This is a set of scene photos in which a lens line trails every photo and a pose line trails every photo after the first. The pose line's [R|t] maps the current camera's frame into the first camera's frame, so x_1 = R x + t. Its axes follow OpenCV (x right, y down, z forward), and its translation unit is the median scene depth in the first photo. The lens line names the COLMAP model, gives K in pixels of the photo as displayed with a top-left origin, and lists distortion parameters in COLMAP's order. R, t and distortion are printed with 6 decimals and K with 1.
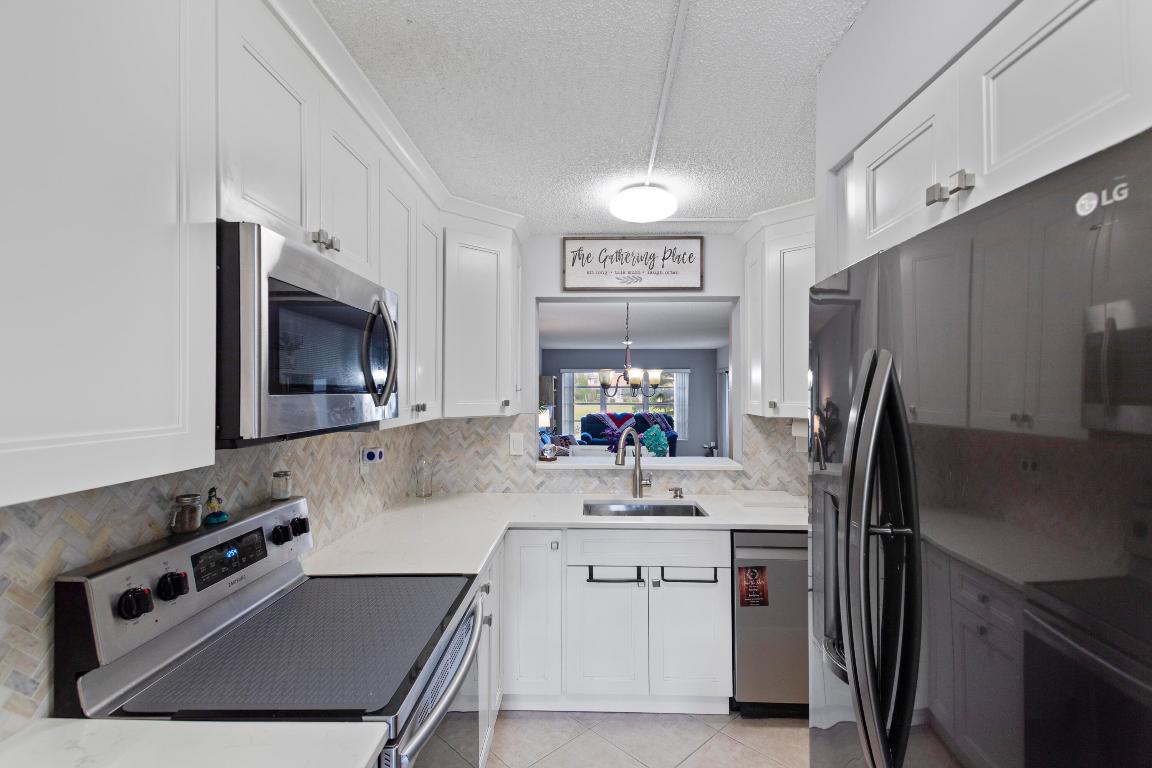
lens RADIAL K [[541.8, 0, 574.7], [0, 541.8, 387.8], [0, 0, 1]] dist [0.075196, -0.039355]
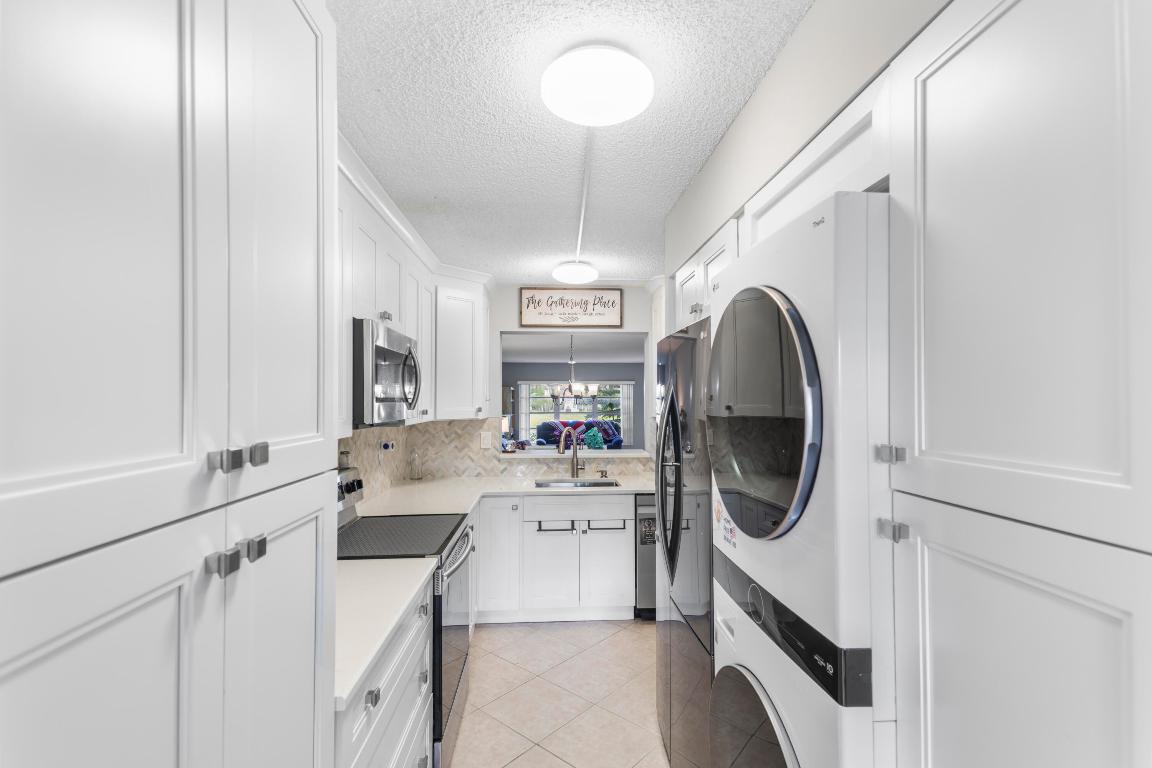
lens RADIAL K [[541.8, 0, 574.7], [0, 541.8, 387.8], [0, 0, 1]] dist [0.075196, -0.039355]
pose [[0.996829, -0.002088, 0.079547, 0.005818], [0.003602, 0.999815, -0.018891, -0.000418], [-0.079493, 0.019117, 0.996652, -0.365986]]
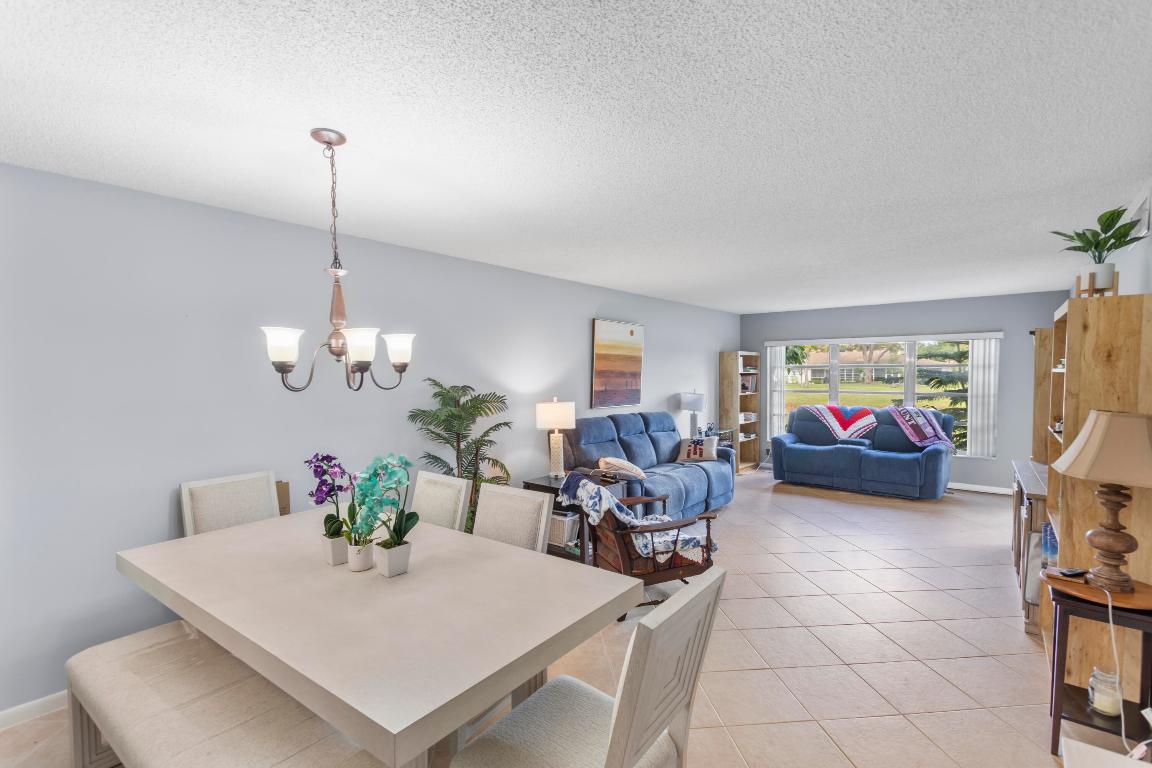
lens RADIAL K [[541.8, 0, 574.7], [0, 541.8, 387.8], [0, 0, 1]] dist [0.075196, -0.039355]
pose [[0.804642, 0.011543, -0.593648, 0.752119], [0.009223, 0.999447, 0.031935, 0.000589], [0.593689, -0.031171, 0.804091, 1.060612]]
